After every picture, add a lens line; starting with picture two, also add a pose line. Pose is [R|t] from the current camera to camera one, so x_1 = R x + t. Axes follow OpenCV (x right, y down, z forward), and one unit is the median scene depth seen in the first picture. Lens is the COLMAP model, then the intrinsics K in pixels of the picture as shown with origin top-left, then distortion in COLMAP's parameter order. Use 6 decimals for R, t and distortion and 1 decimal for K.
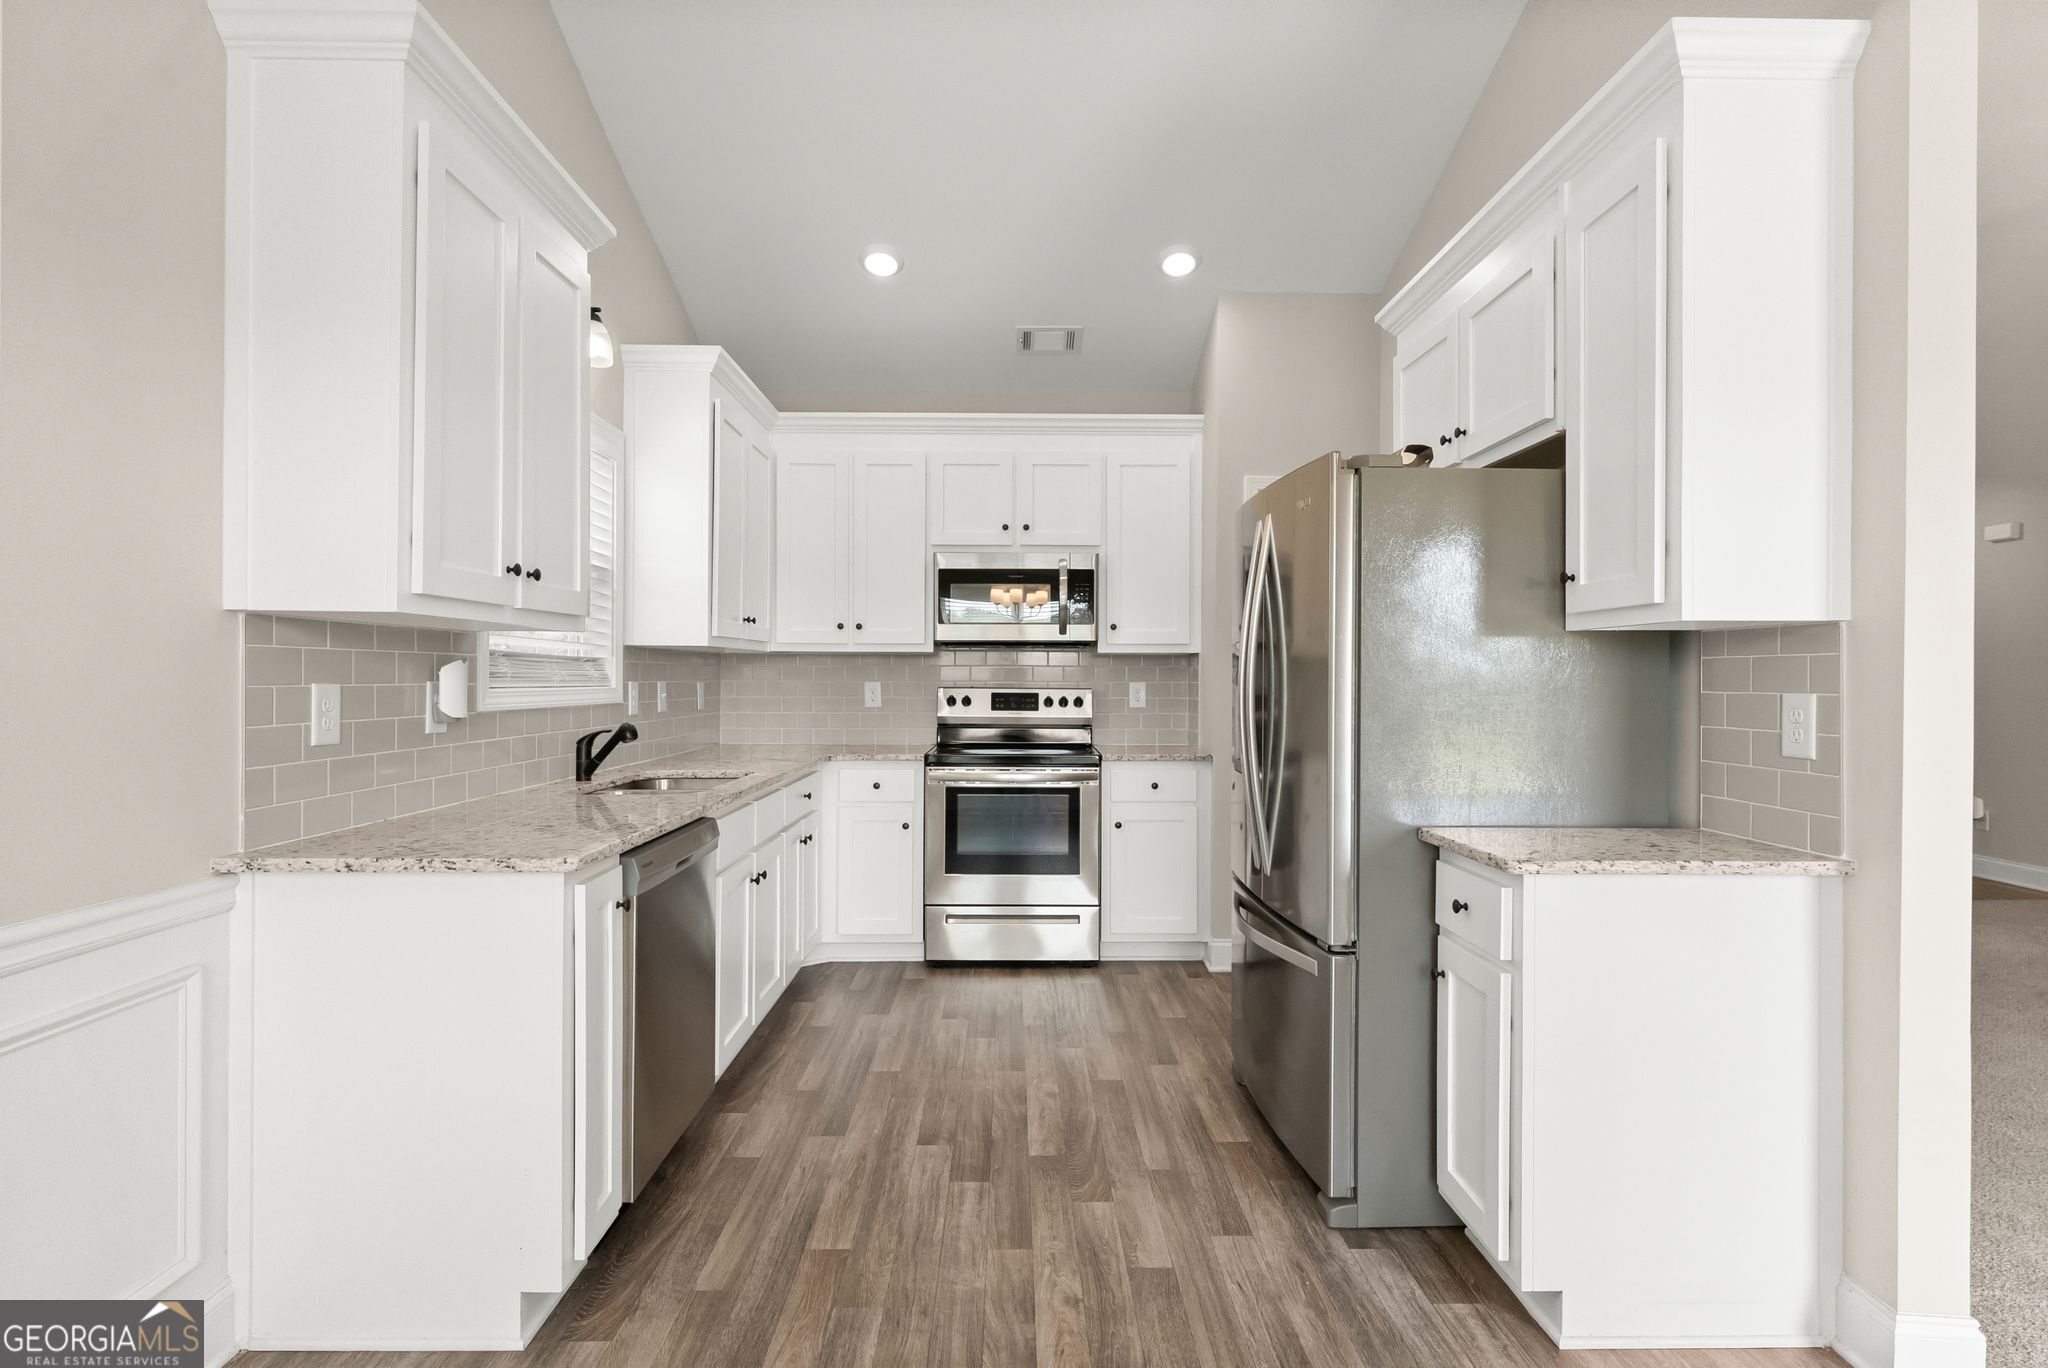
lens RADIAL K [[1000.5, 0, 1024.0], [0, 1000.5, 684.0], [0, 0, 1]] dist [0.002768, 0.000419]
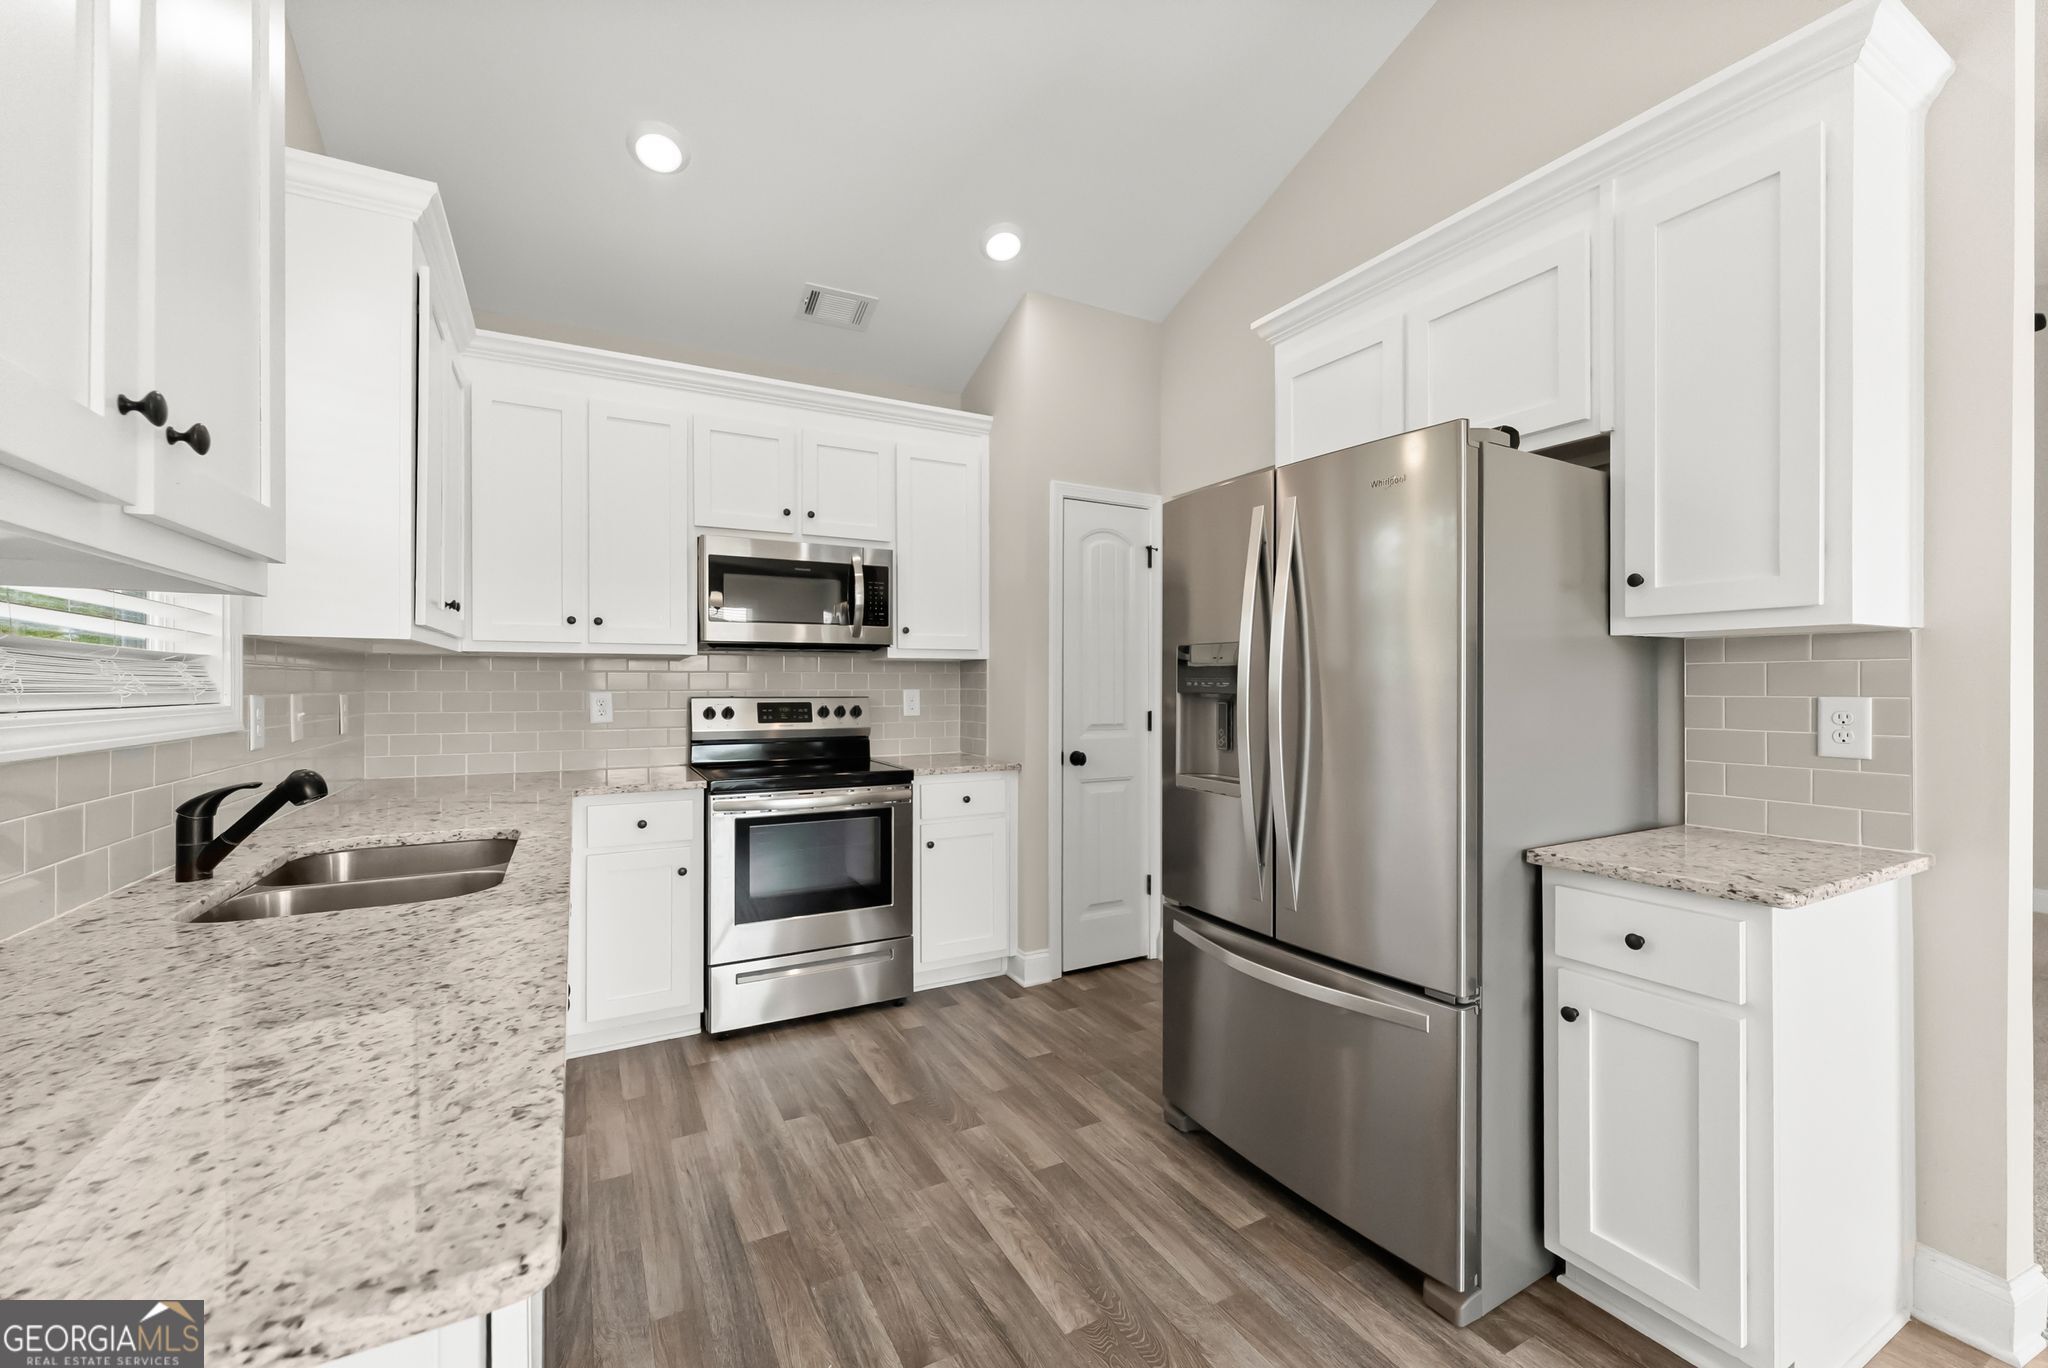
lens RADIAL K [[827.4, 0, 1028.8], [0, 827.4, 688.6], [0, 0, 1]] dist [0.001383, -0.000043]
pose [[0.884937, -0.006663, 0.465664, -0.190482], [0.007082, 0.999975, 0.000851, -0.003045], [-0.465658, 0.002545, 0.884961, 0.300535]]
